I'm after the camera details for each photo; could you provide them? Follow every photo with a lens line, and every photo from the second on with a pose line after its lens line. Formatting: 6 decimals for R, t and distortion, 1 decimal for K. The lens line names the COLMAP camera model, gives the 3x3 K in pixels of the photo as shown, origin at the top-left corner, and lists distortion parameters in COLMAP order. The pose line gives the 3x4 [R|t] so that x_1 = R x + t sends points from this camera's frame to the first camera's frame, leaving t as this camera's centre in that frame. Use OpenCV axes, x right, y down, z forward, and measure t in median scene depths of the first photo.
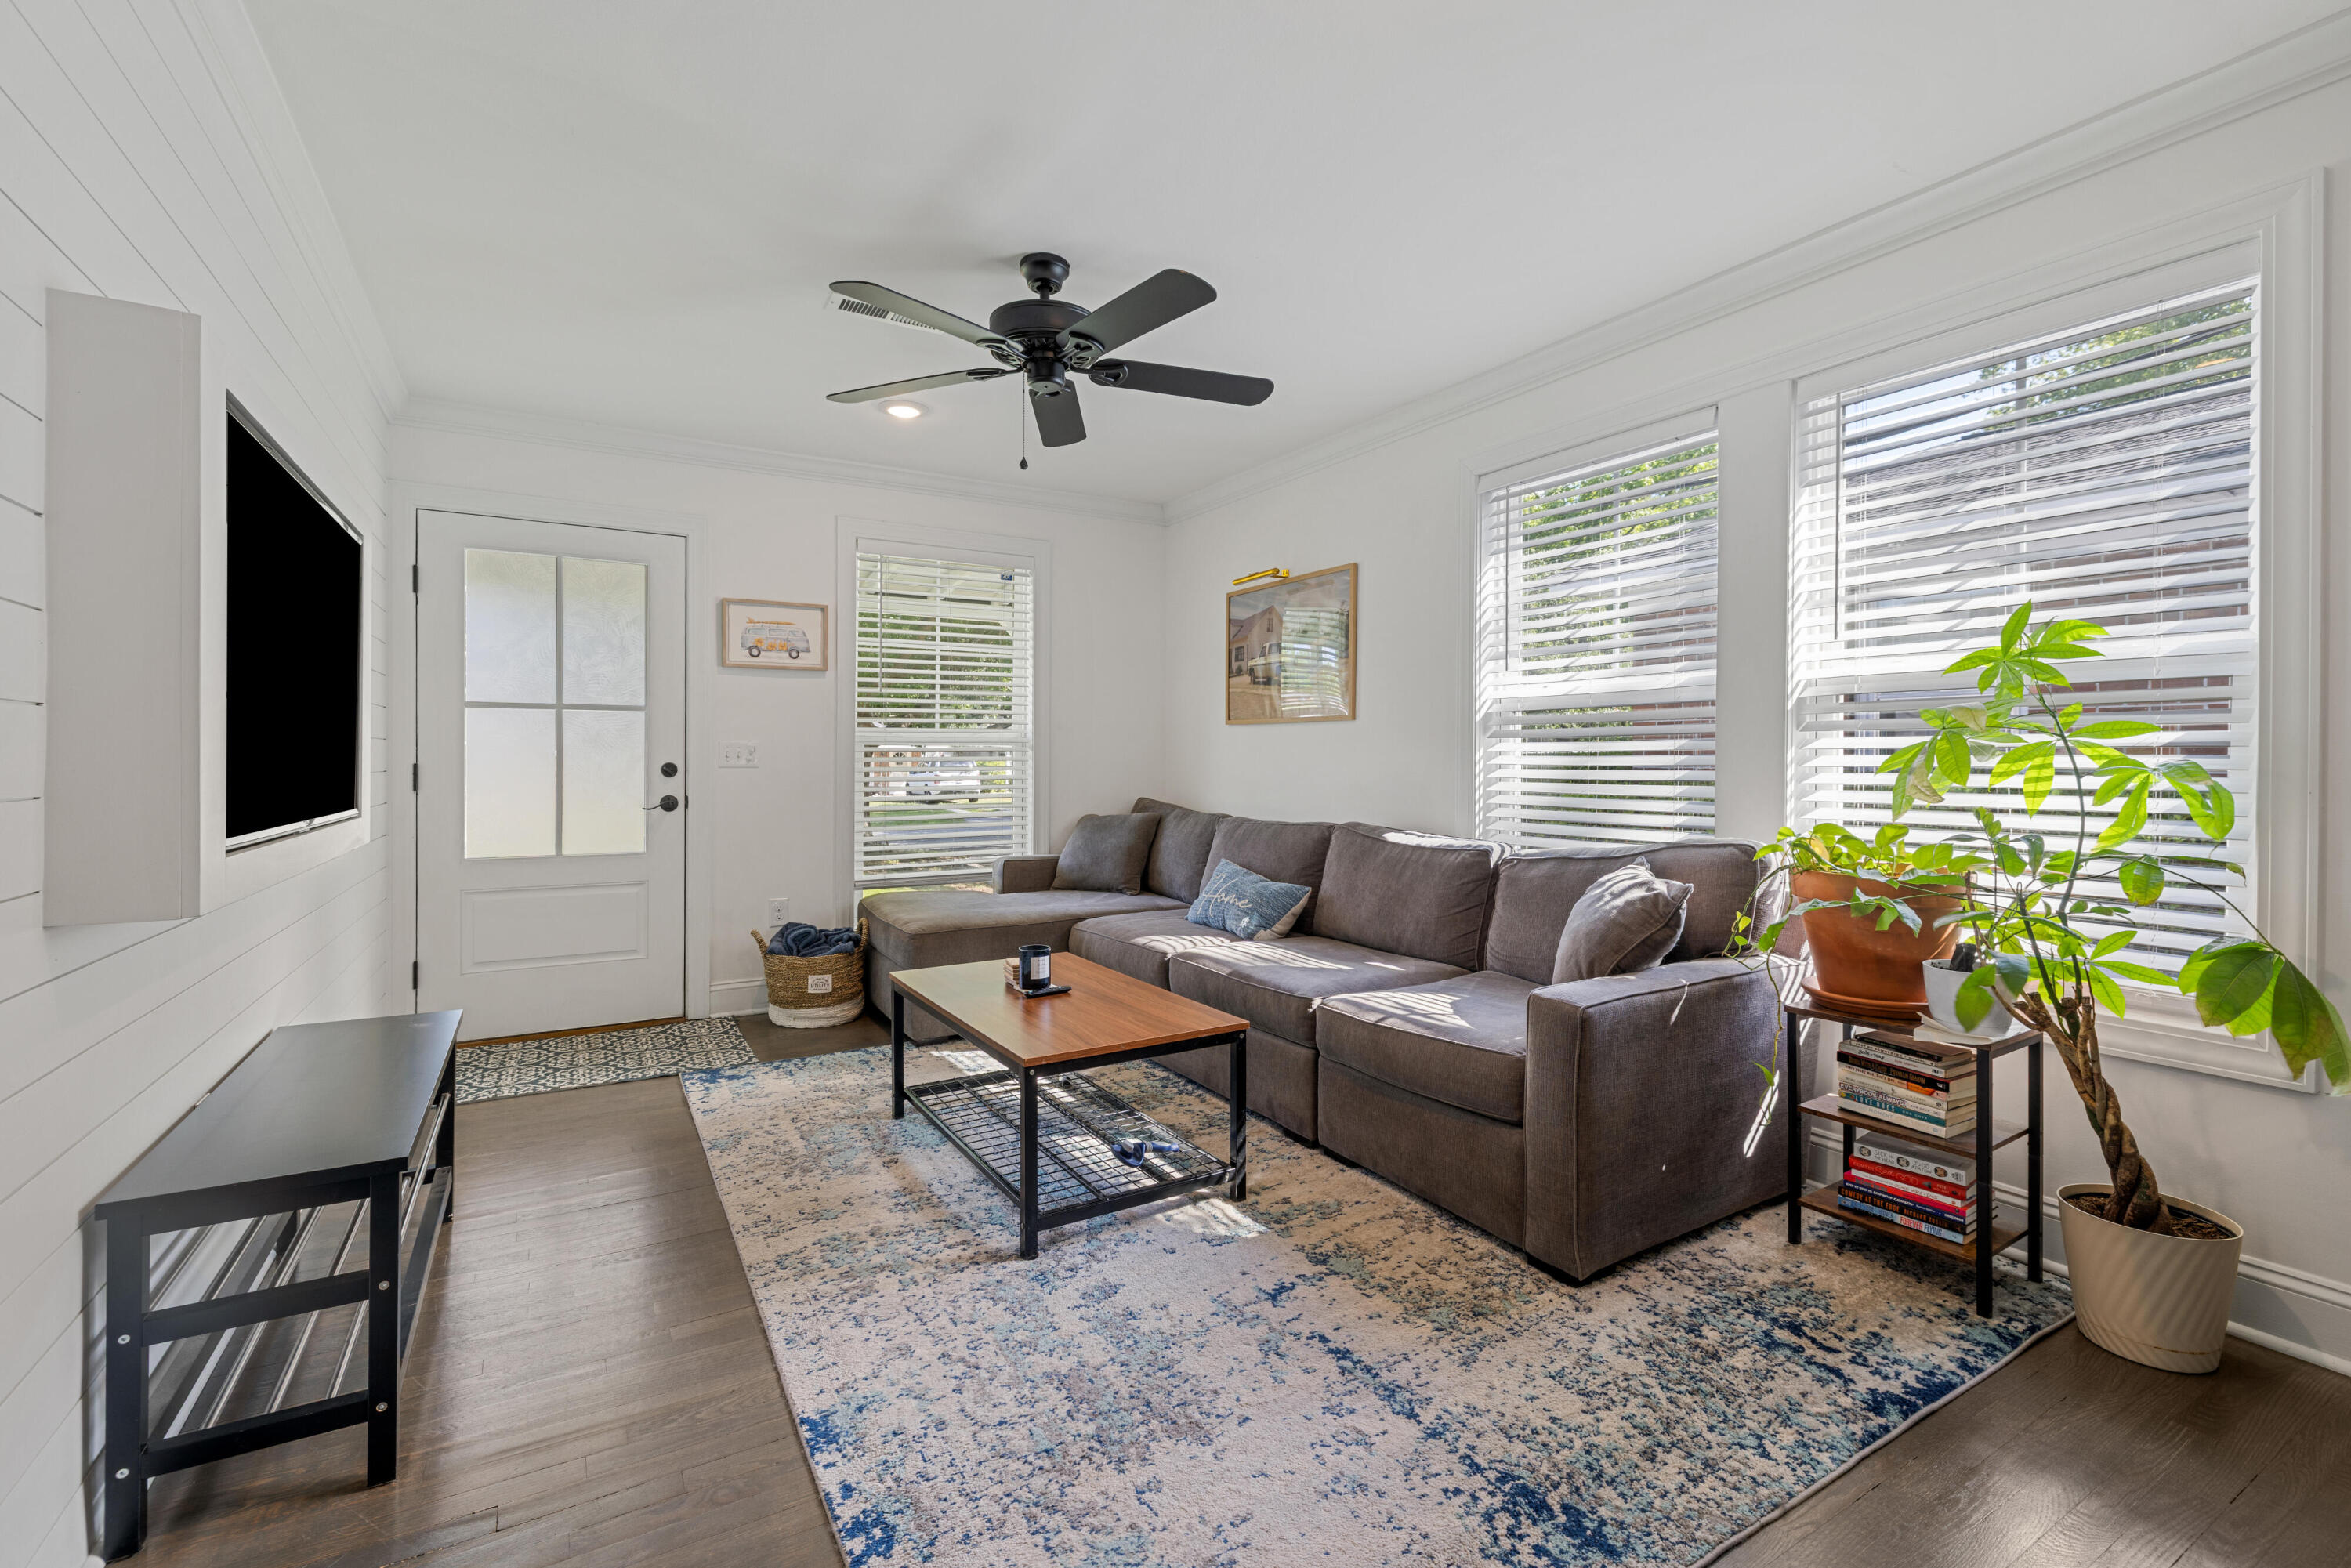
lens RADIAL K [[1029.8, 0, 1178.6], [0, 1029.8, 760.8], [0, 0, 1]] dist [0.007017, 0.000011]
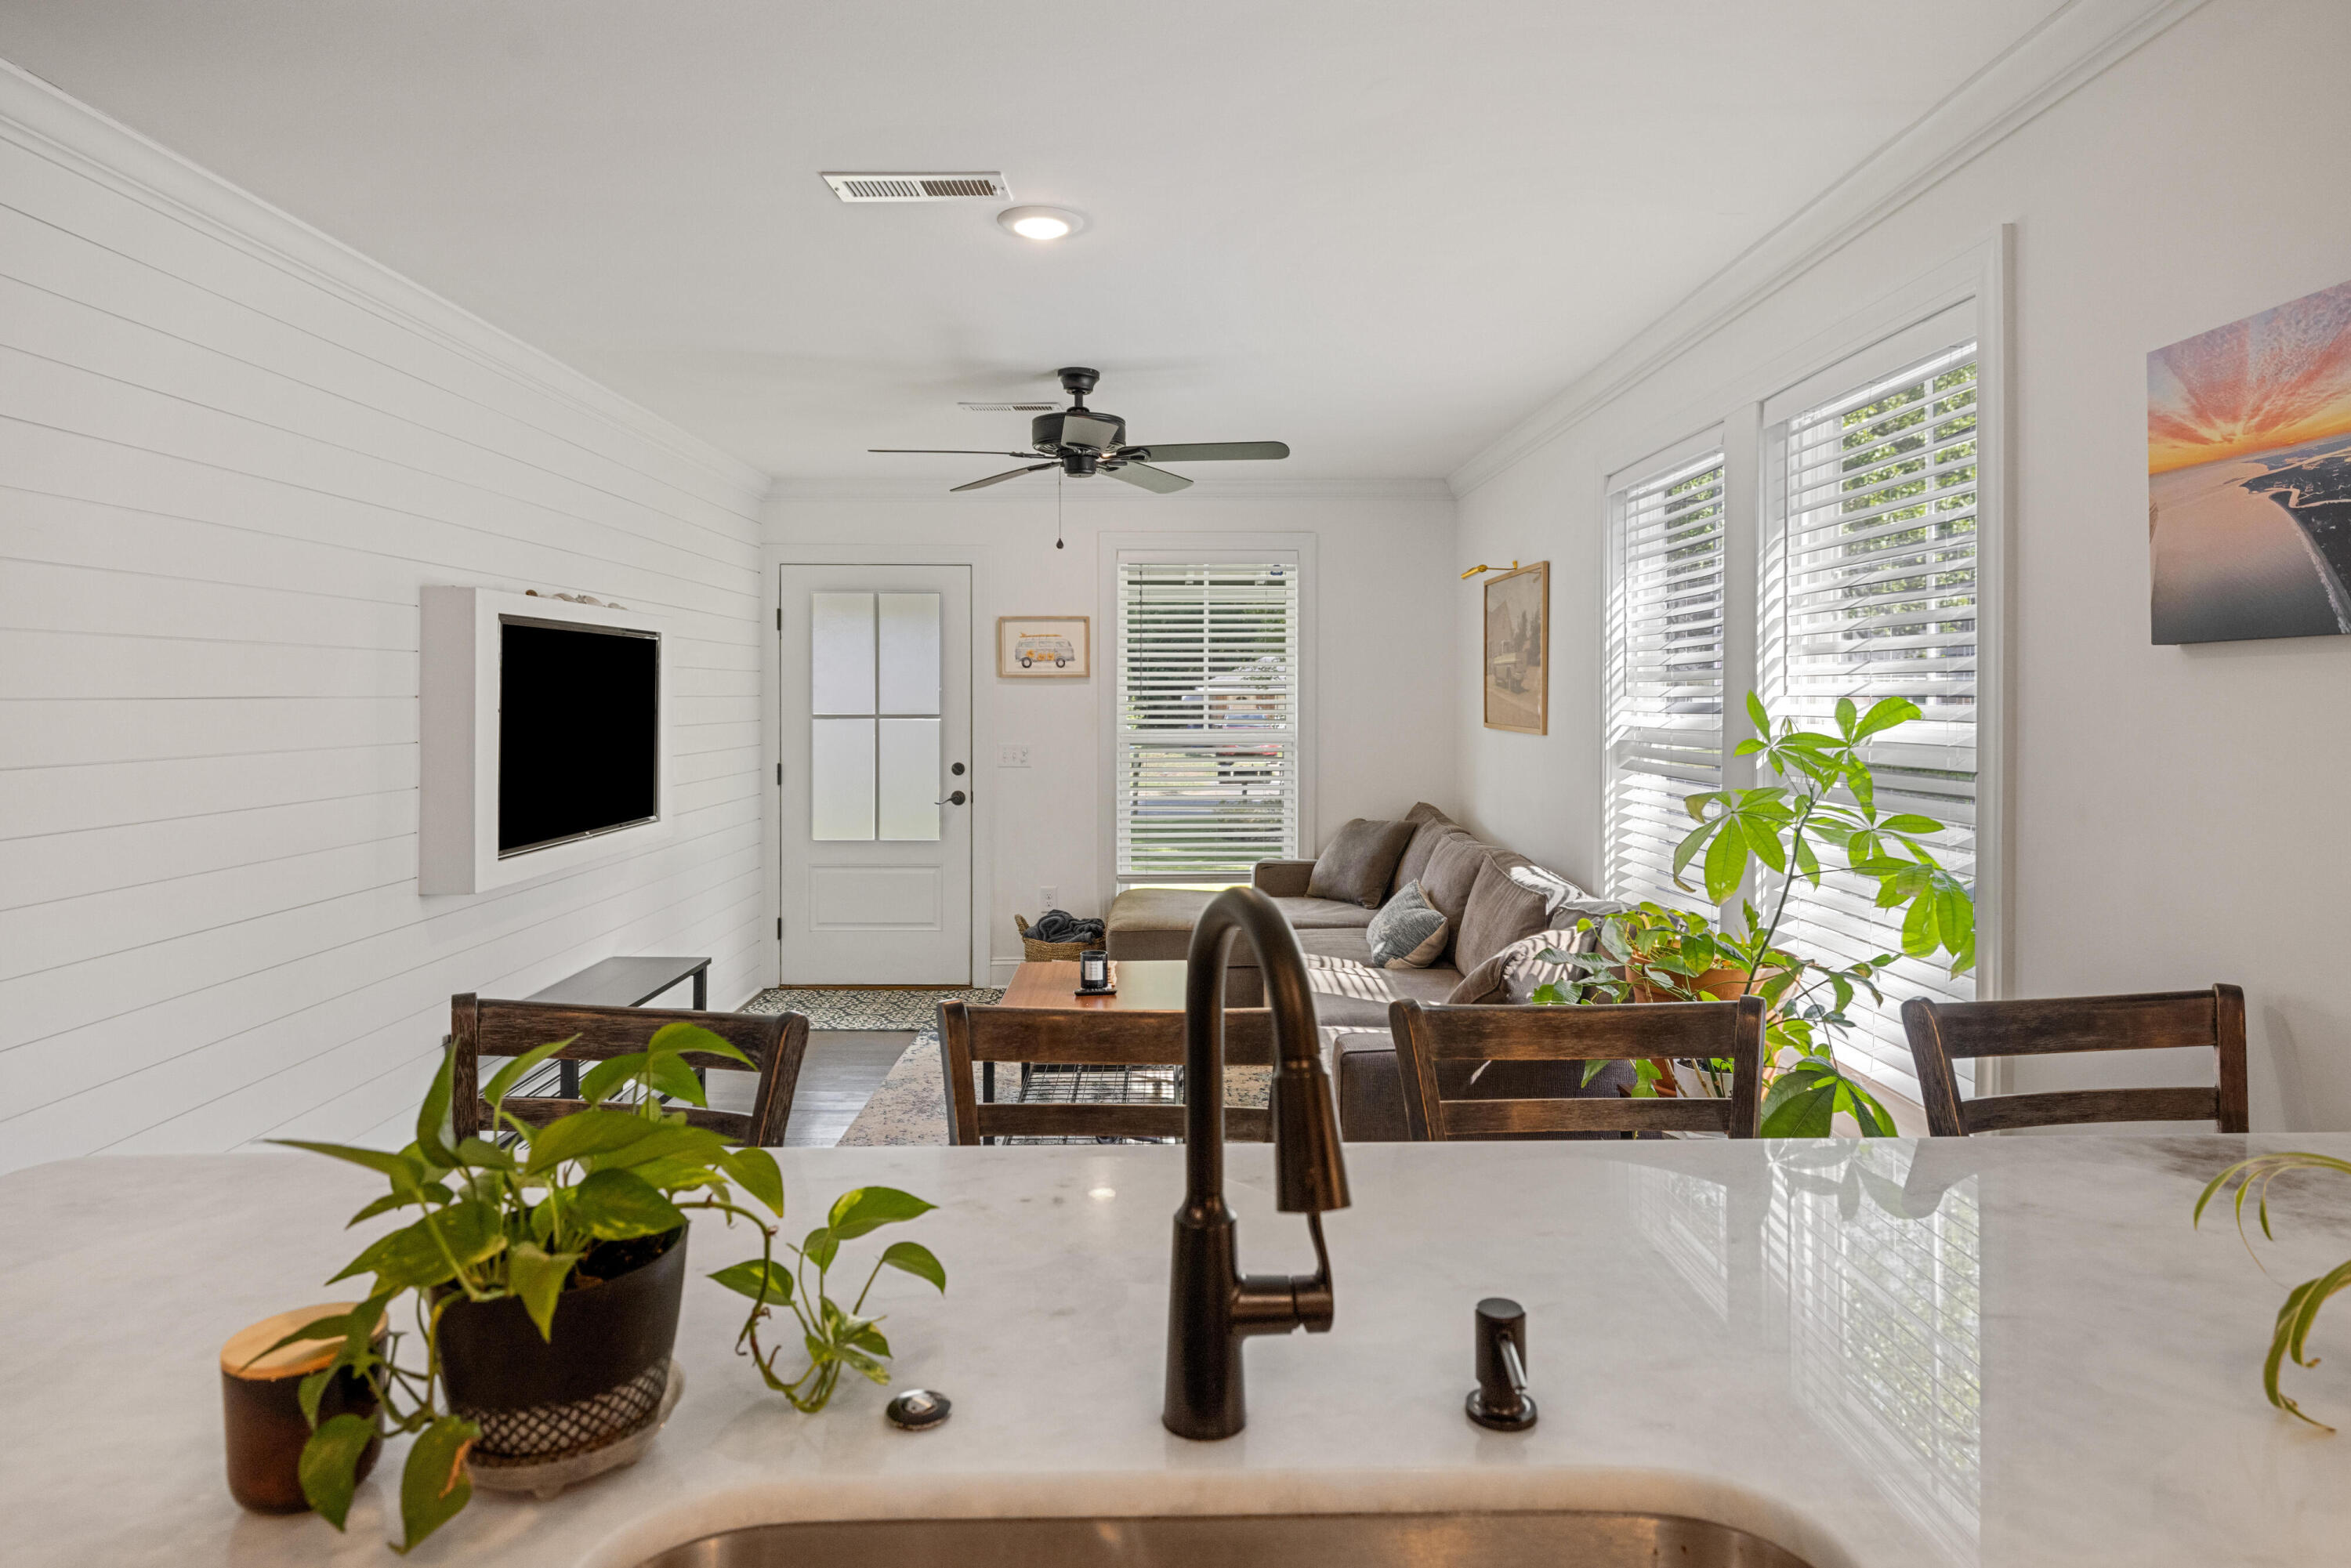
lens RADIAL K [[1345.2, 0, 1170.3], [0, 1345.2, 704.3], [0, 0, 1]] dist [-0.001105, 0.000378]
pose [[0.860516, 0.002416, -0.509417, 0.857544], [-0.000819, 0.999994, 0.003359, -0.124133], [0.509422, -0.002473, 0.860513, -0.308253]]
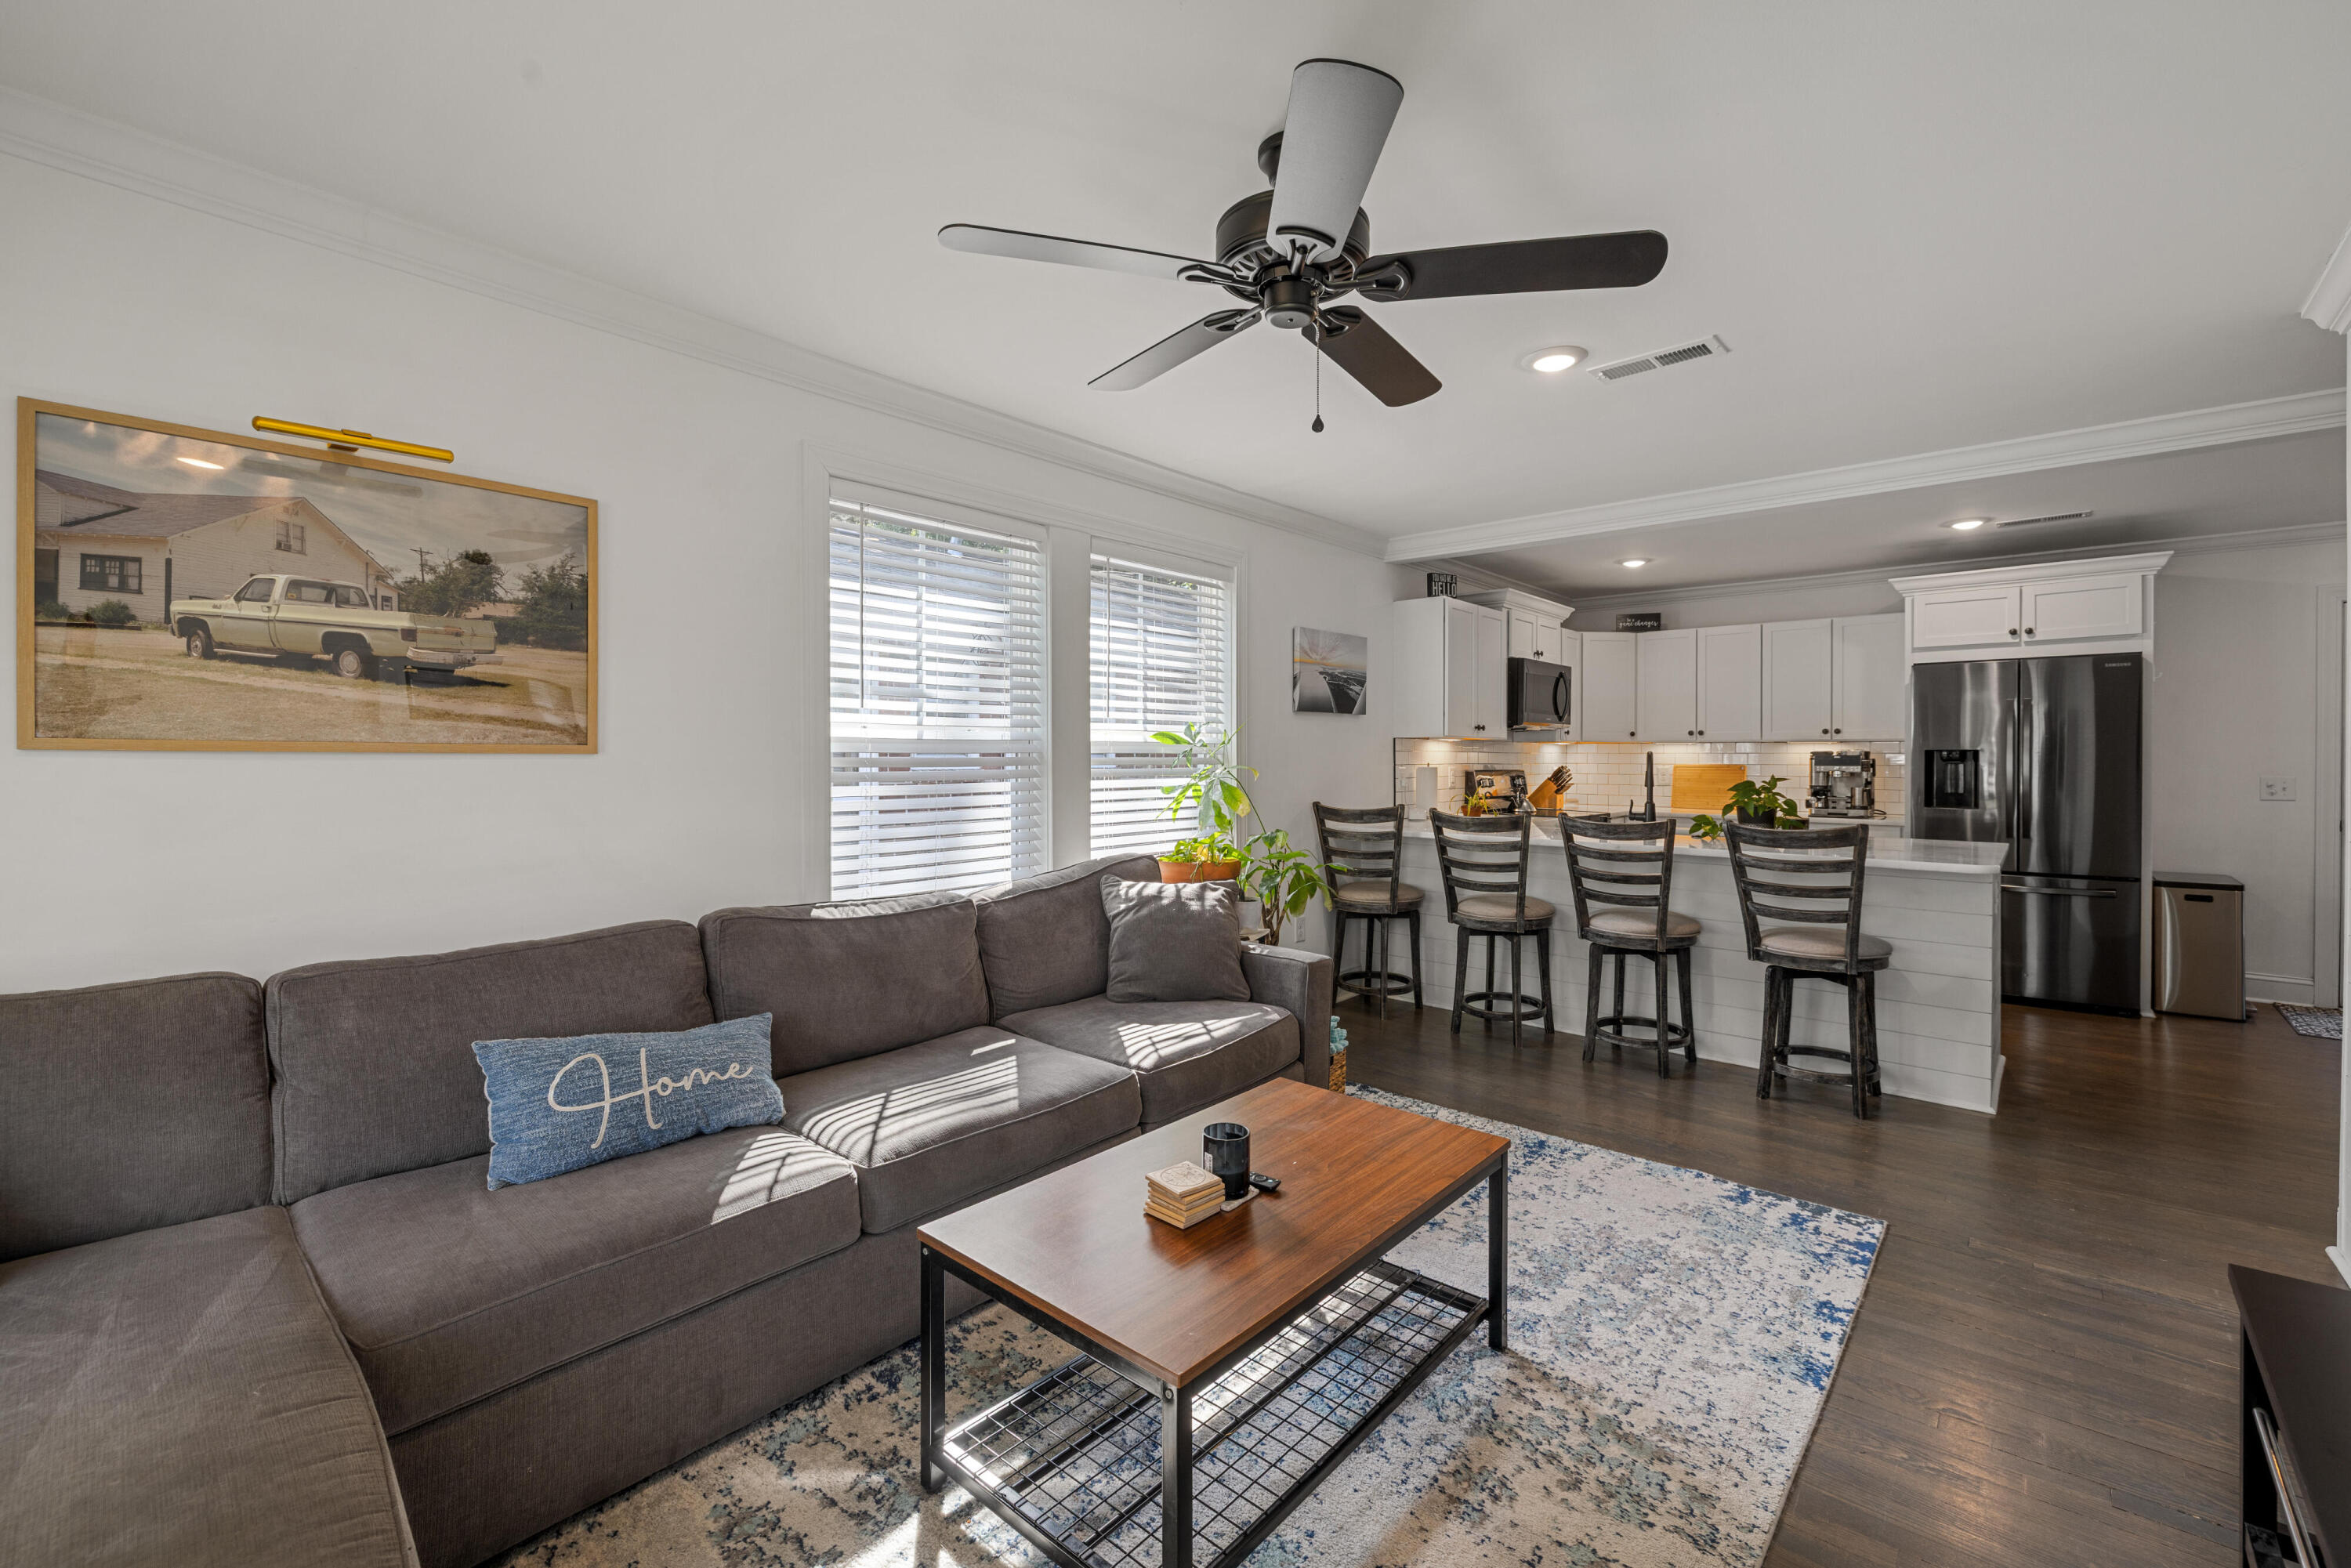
lens RADIAL K [[986.3, 0, 1191.1], [0, 986.3, 757.2], [0, 0, 1]] dist [-0.001372, -0.000081]
pose [[-0.305796, -0.001474, 0.952096, -0.890974], [0.001990, 0.999996, 0.002187, -0.067763], [-0.952095, 0.002563, -0.305792, 1.486208]]
